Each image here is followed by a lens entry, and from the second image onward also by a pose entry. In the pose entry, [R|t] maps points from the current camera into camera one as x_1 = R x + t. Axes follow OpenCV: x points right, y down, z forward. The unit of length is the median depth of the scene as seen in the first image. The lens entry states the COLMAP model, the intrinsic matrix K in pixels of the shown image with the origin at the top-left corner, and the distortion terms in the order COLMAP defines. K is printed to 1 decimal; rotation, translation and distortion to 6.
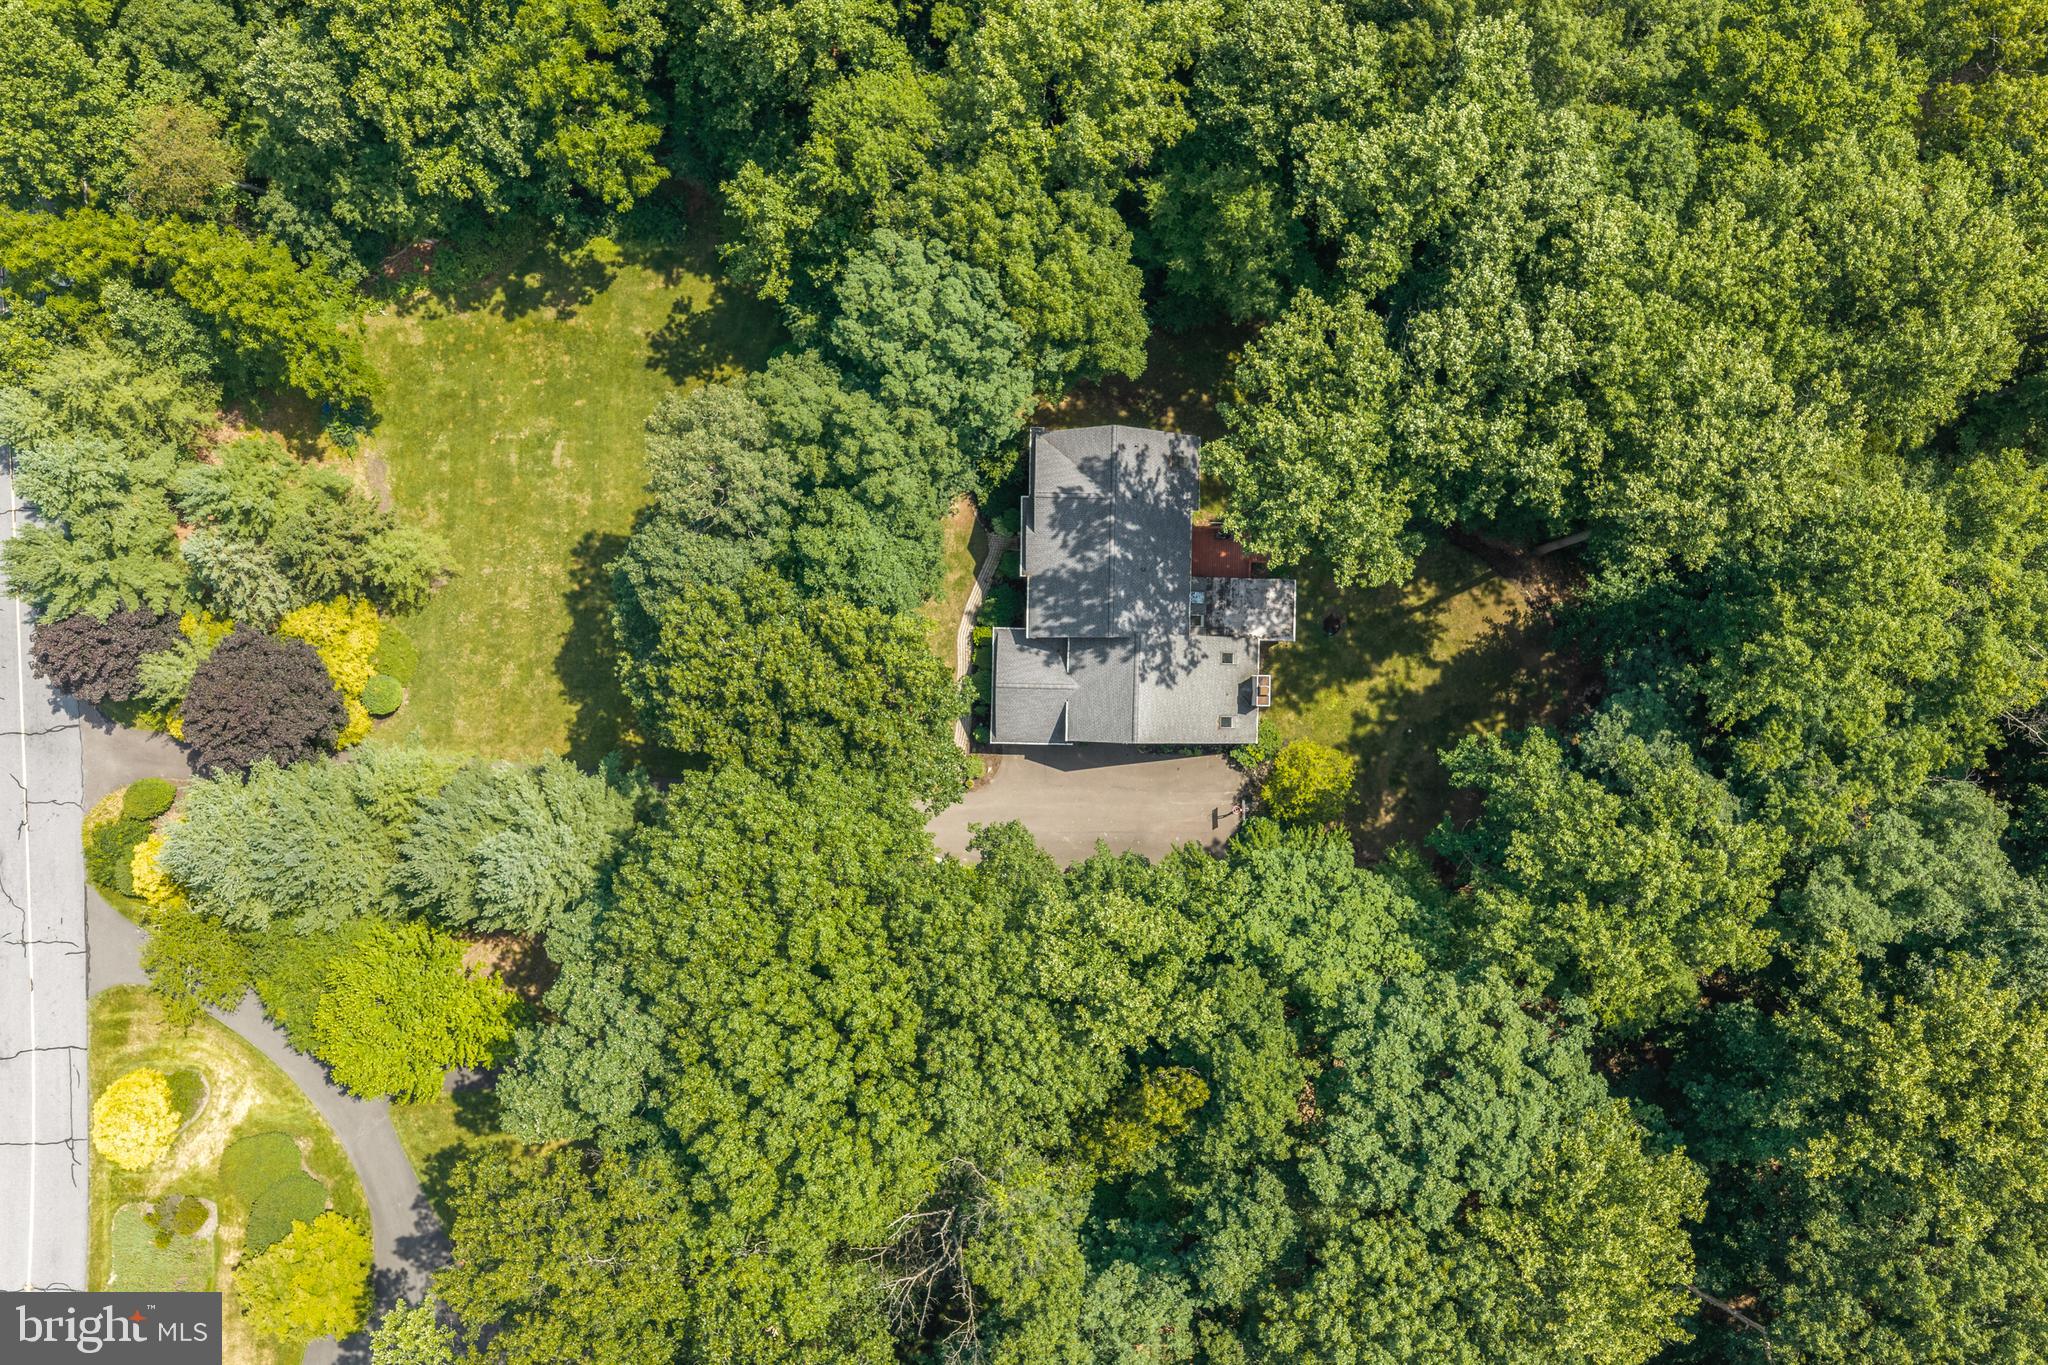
lens RADIAL K [[1726.6, 0, 1030.1], [0, 1726.6, 694.1], [0, 0, 1]] dist [0.013228, -0.000798]
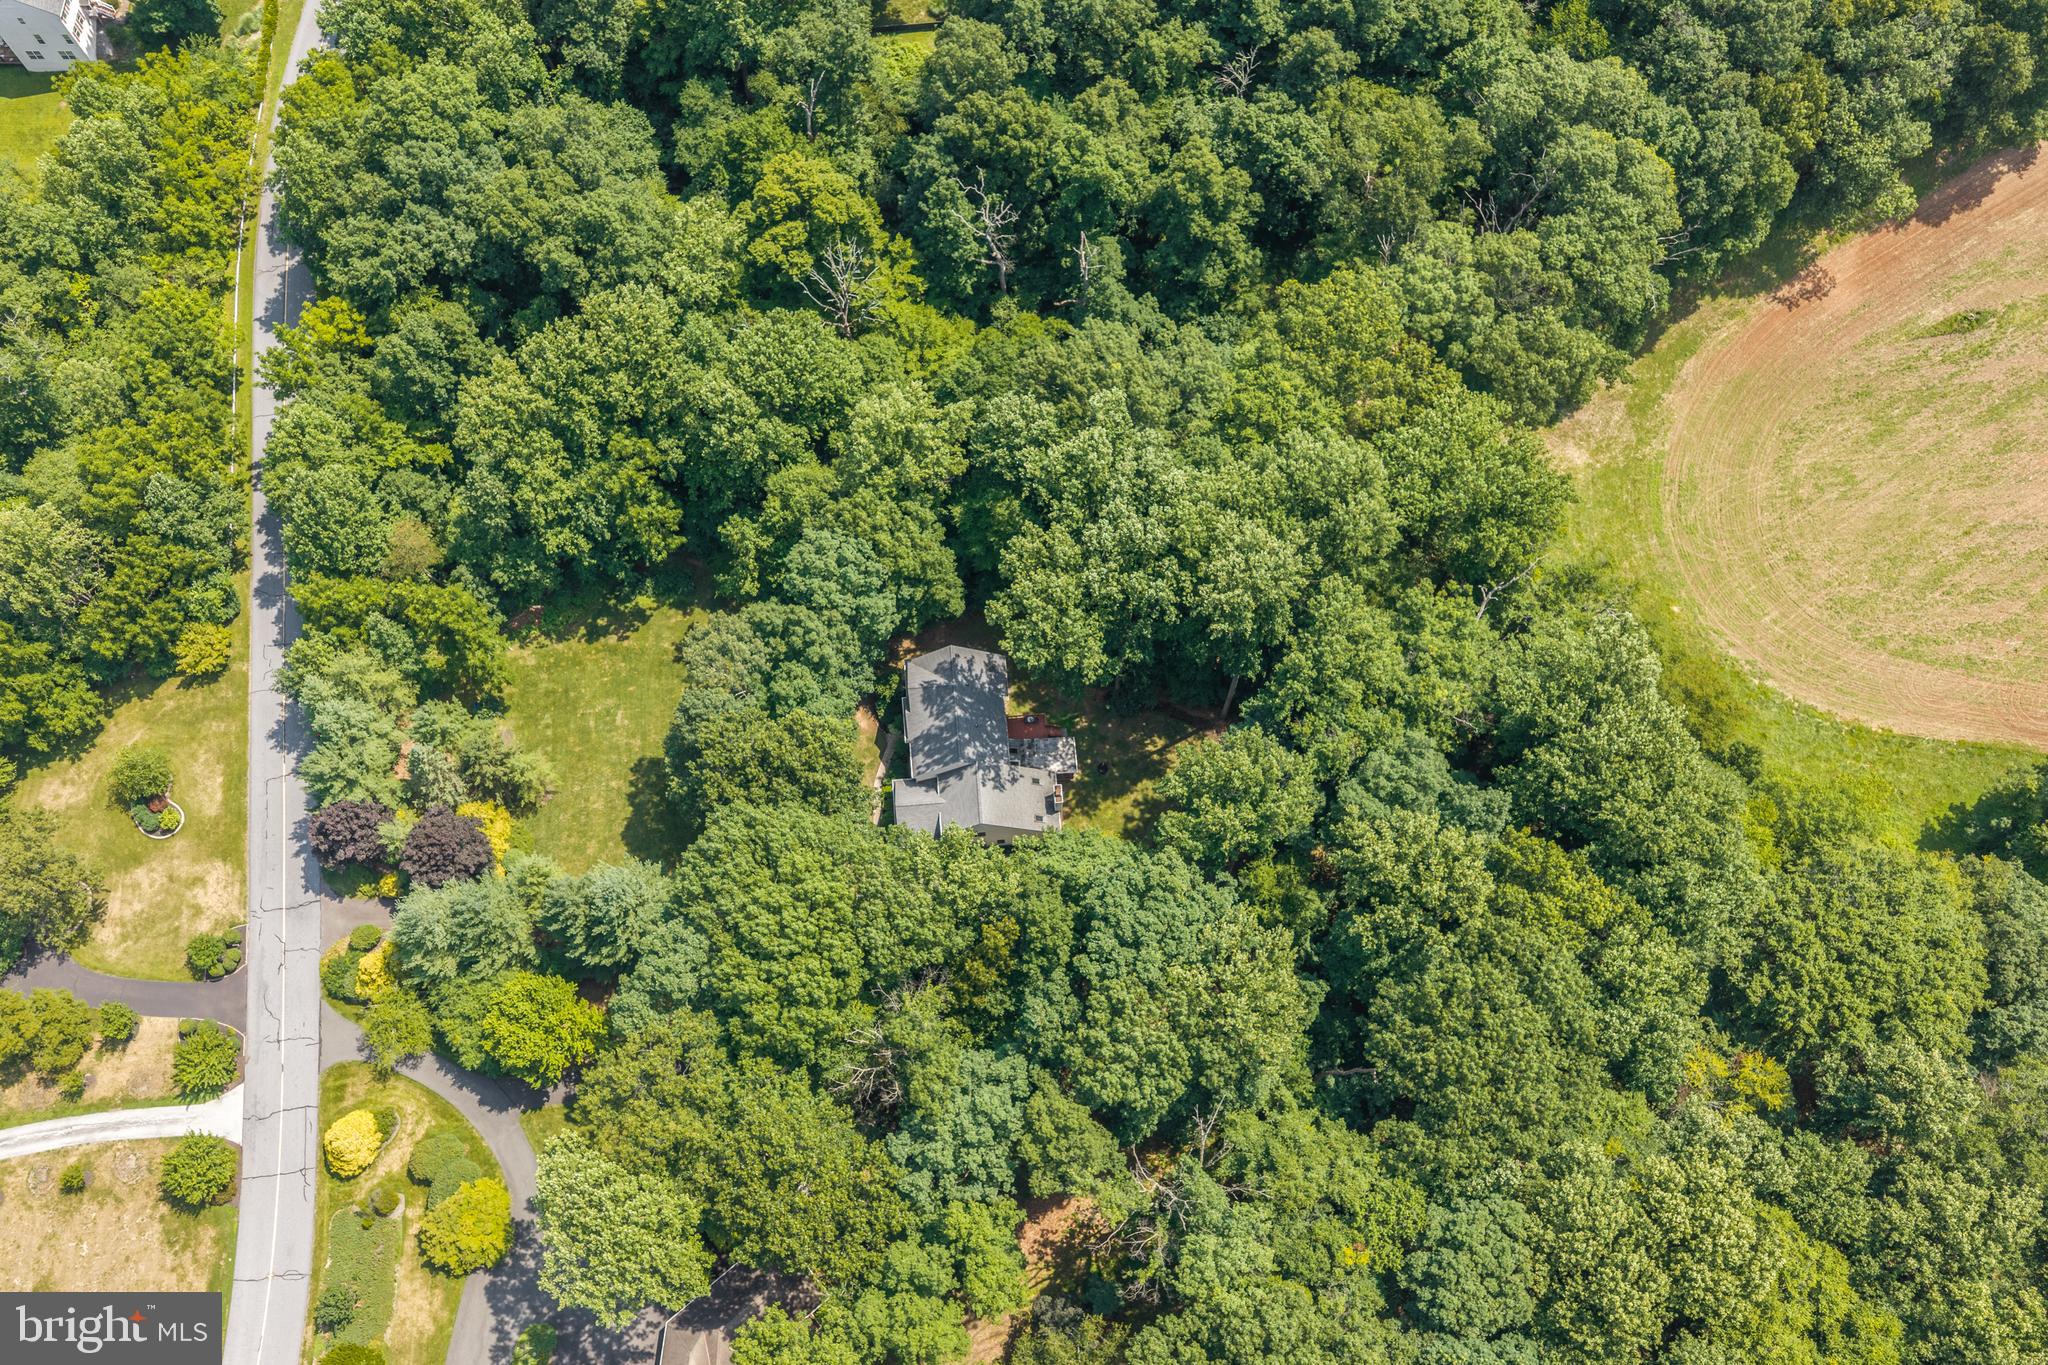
lens RADIAL K [[1735.2, 0, 1056.5], [0, 1735.2, 678.8], [0, 0, 1]] dist [0.014988, -0.000781]
pose [[0.993774, -0.097126, 0.054583, 0.060217], [0.110203, 0.928943, -0.353441, 0.548485], [-0.016376, 0.357256, 0.933863, -0.664806]]
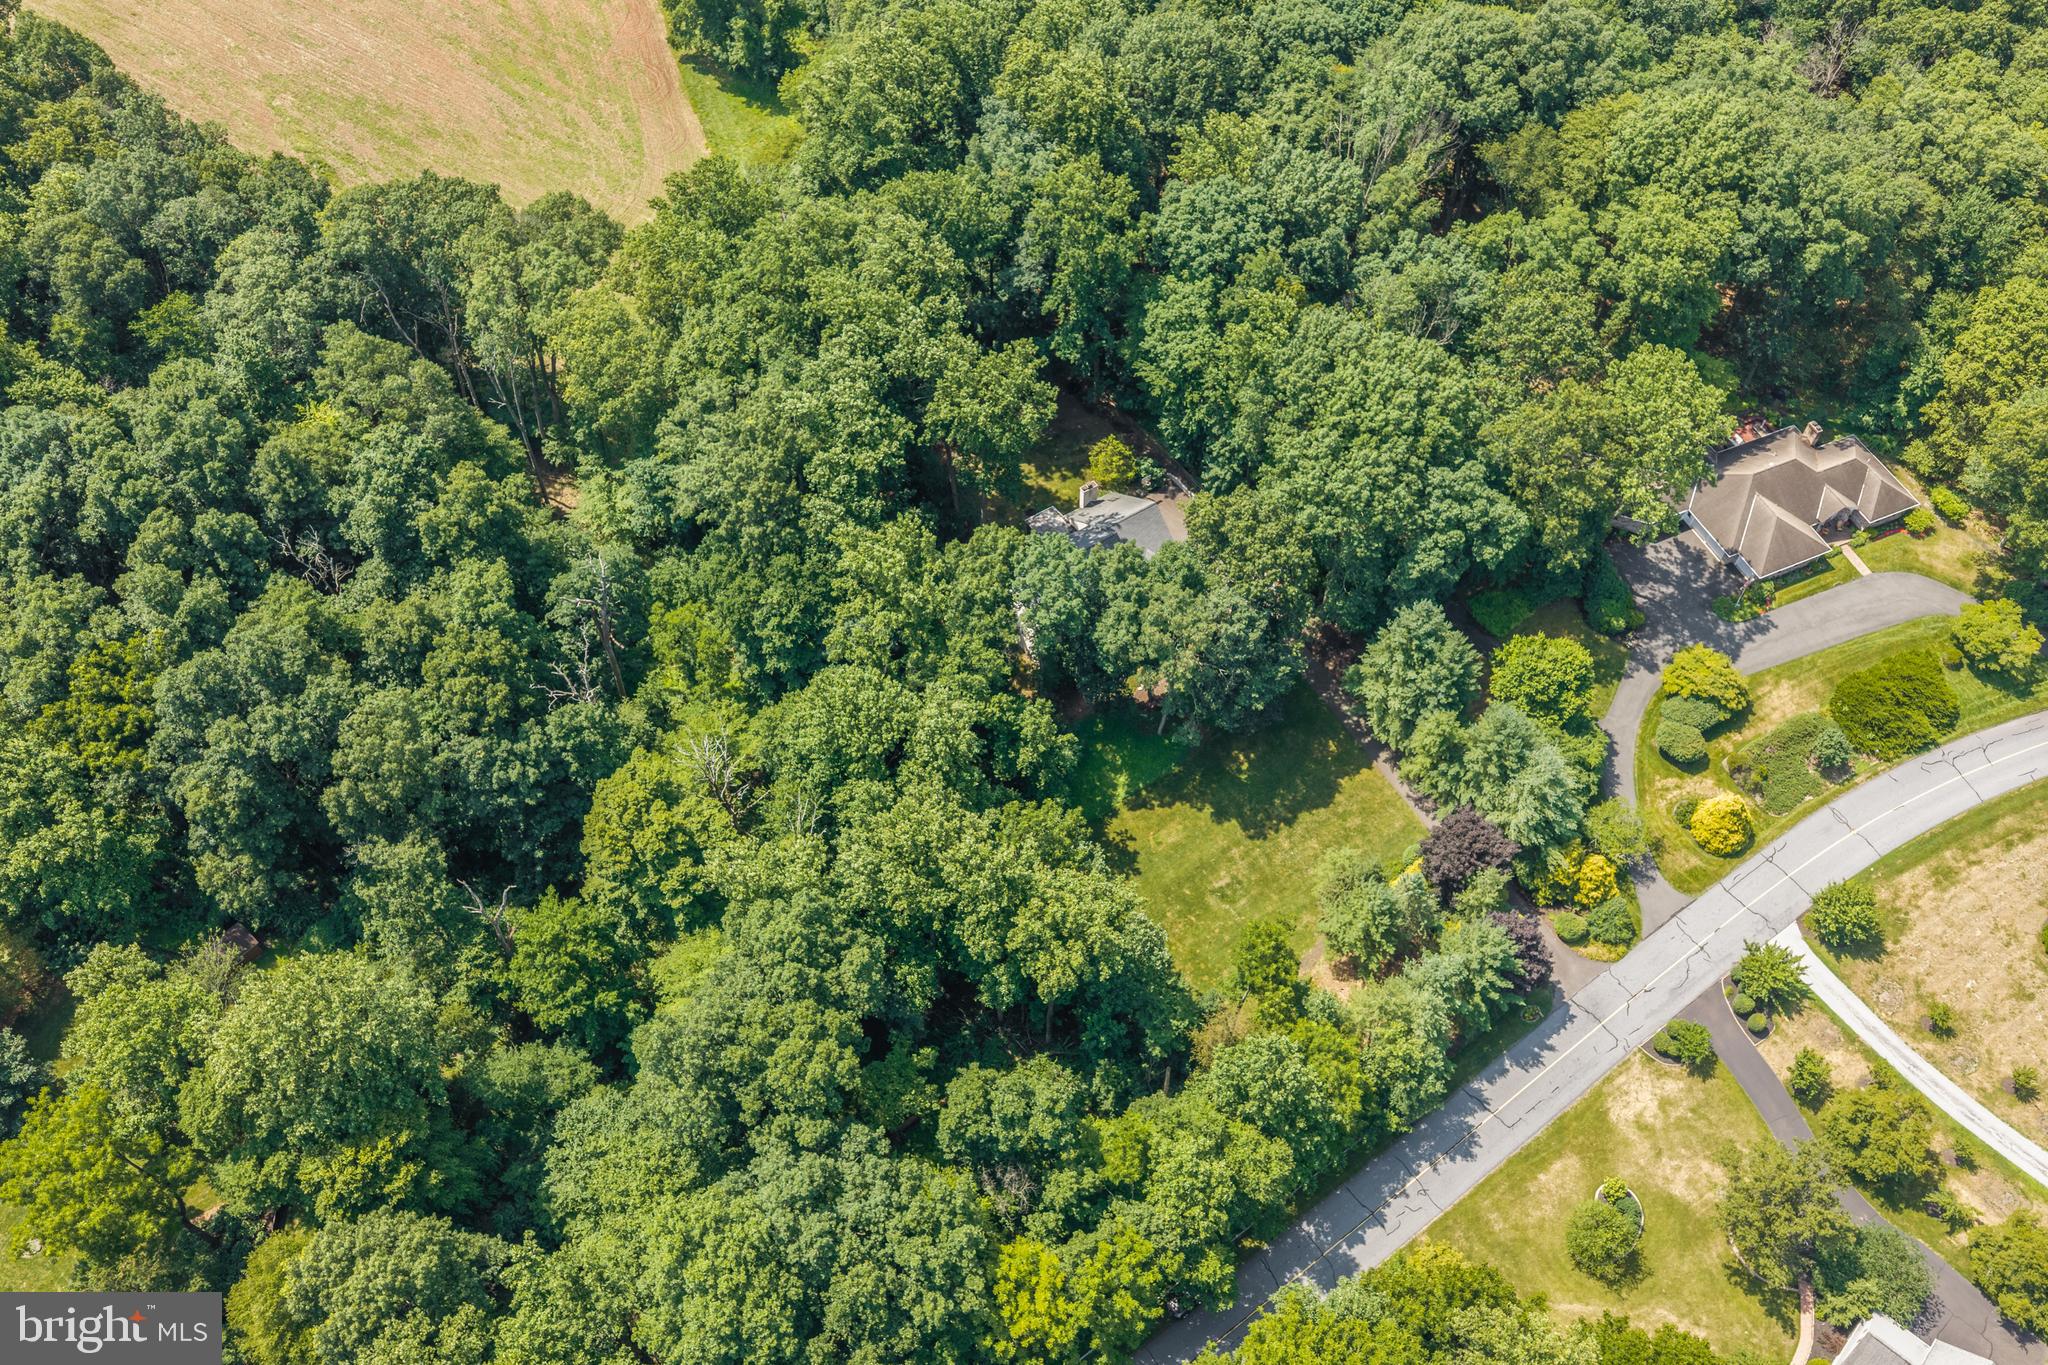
lens RADIAL K [[1726.6, 0, 1030.1], [0, 1726.6, 694.1], [0, 0, 1]] dist [0.013228, -0.000798]
pose [[-0.564173, -0.671603, 0.480269, -0.971052], [0.825573, -0.467120, 0.316588, -0.834206], [0.011722, 0.575108, 0.817994, -0.416481]]
